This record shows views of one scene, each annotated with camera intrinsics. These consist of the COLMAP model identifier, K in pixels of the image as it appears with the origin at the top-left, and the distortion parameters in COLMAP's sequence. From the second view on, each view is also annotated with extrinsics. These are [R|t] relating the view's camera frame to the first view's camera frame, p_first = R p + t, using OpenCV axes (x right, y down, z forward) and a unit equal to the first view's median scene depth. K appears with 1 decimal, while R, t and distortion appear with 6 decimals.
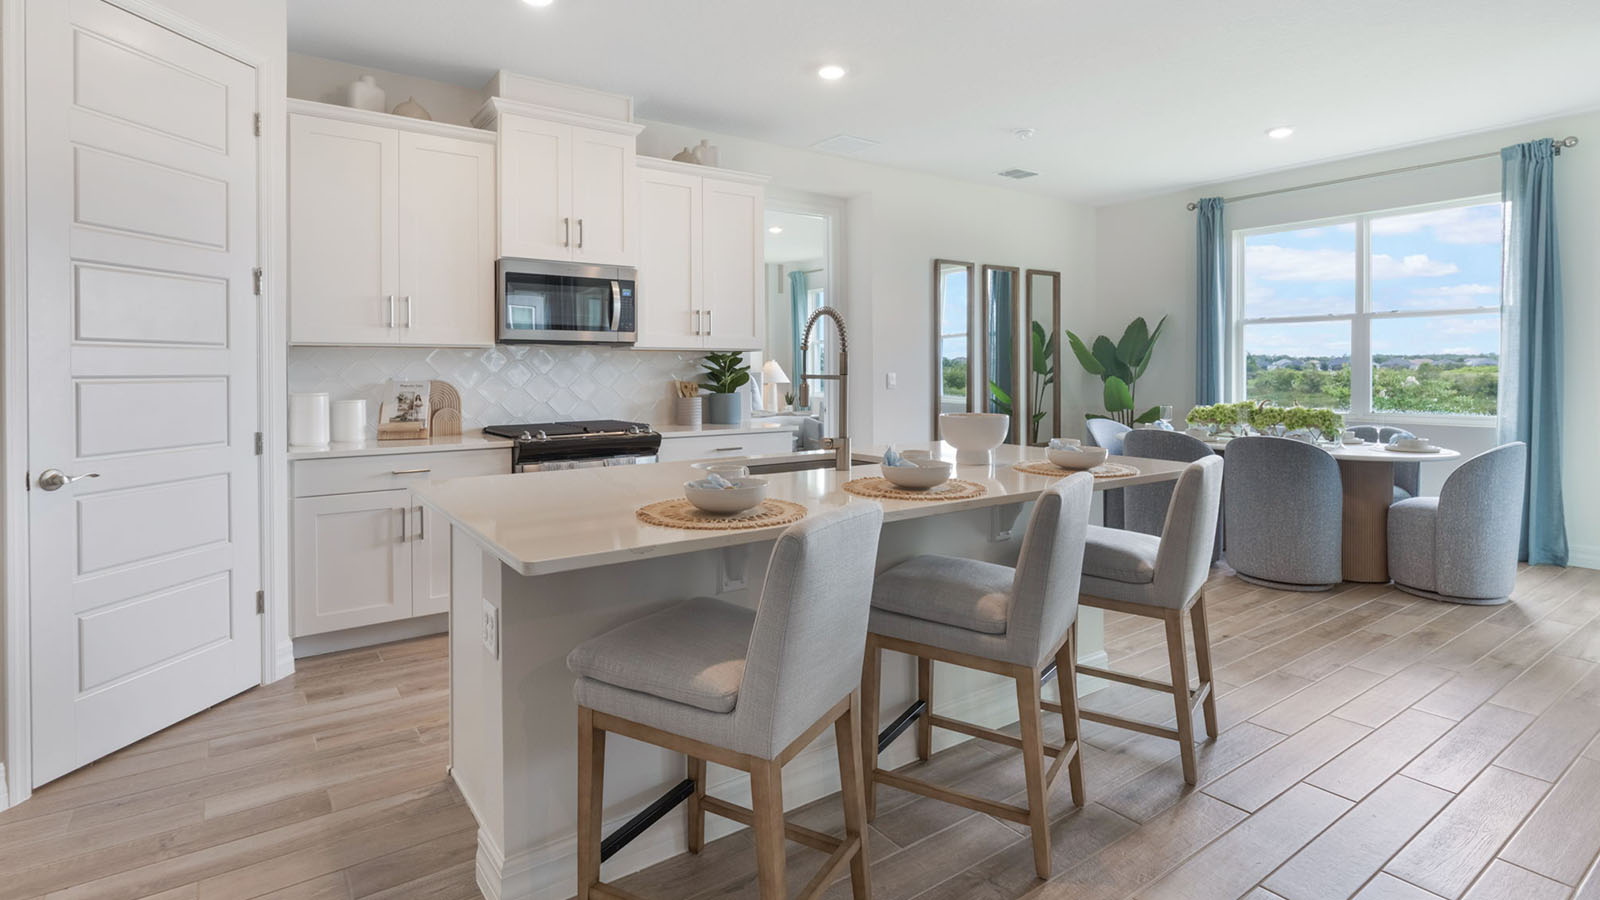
lens RADIAL K [[796.2, 0, 799.0], [0, 796.2, 374.1], [0, 0, 1]] dist [-0.000731, 0.000165]
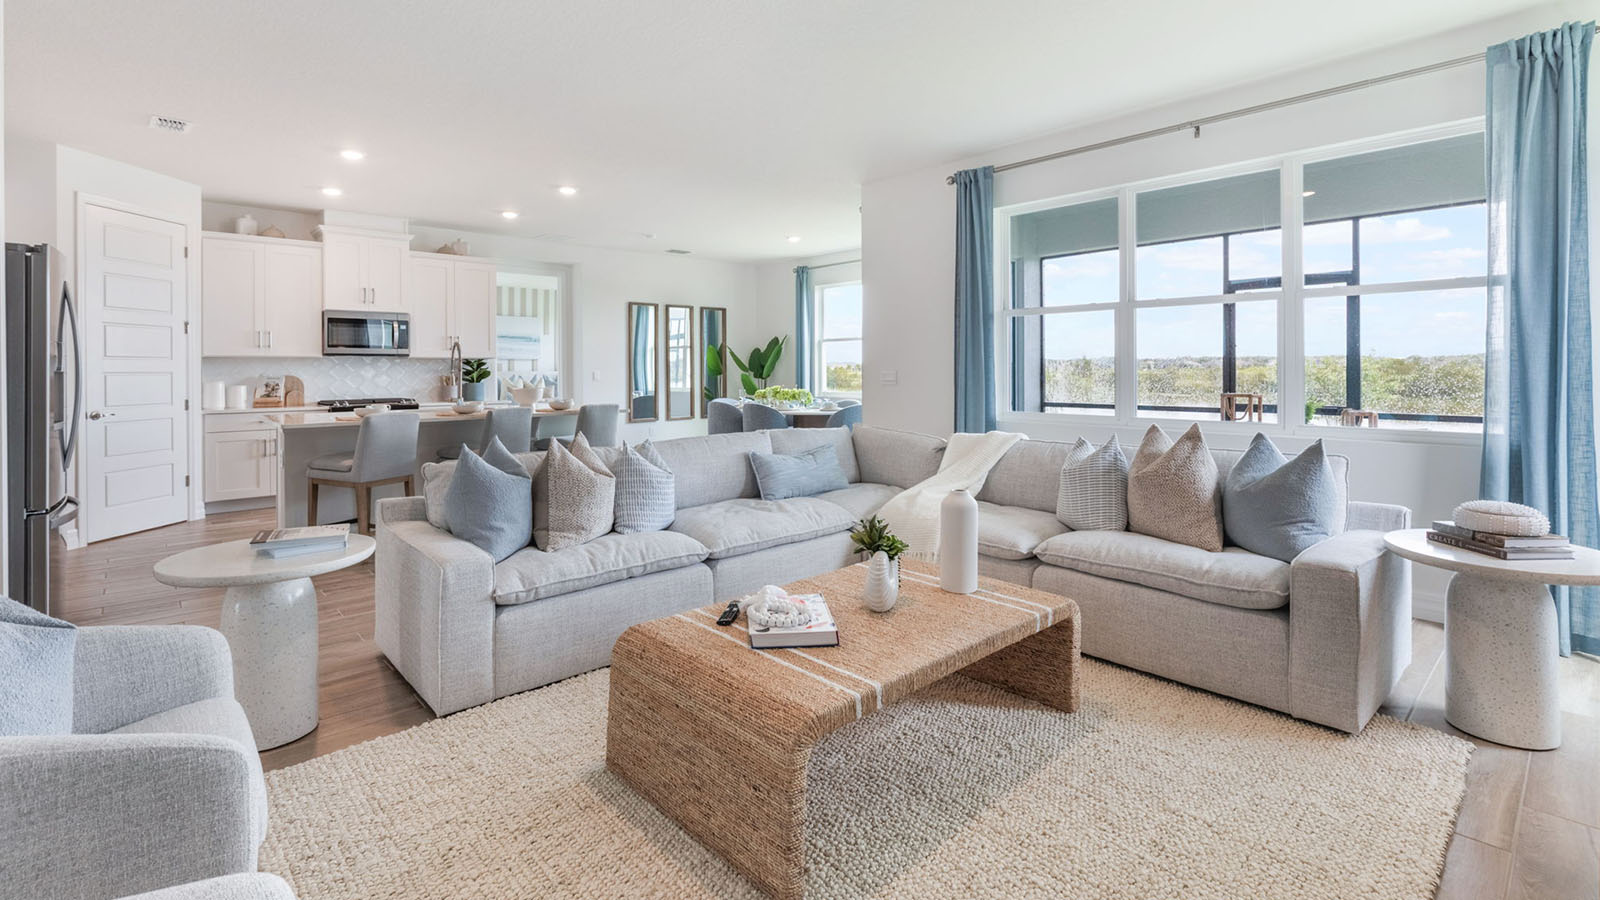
lens RADIAL K [[732.1, 0, 793.8], [0, 732.1, 370.4], [0, 0, 1]] dist [0.003127, 0.000668]
pose [[0.992915, -0.001779, 0.118813, 0.418326], [0.002375, 0.999985, -0.004875, 0.006196], [-0.118802, 0.005123, 0.992905, -0.684413]]
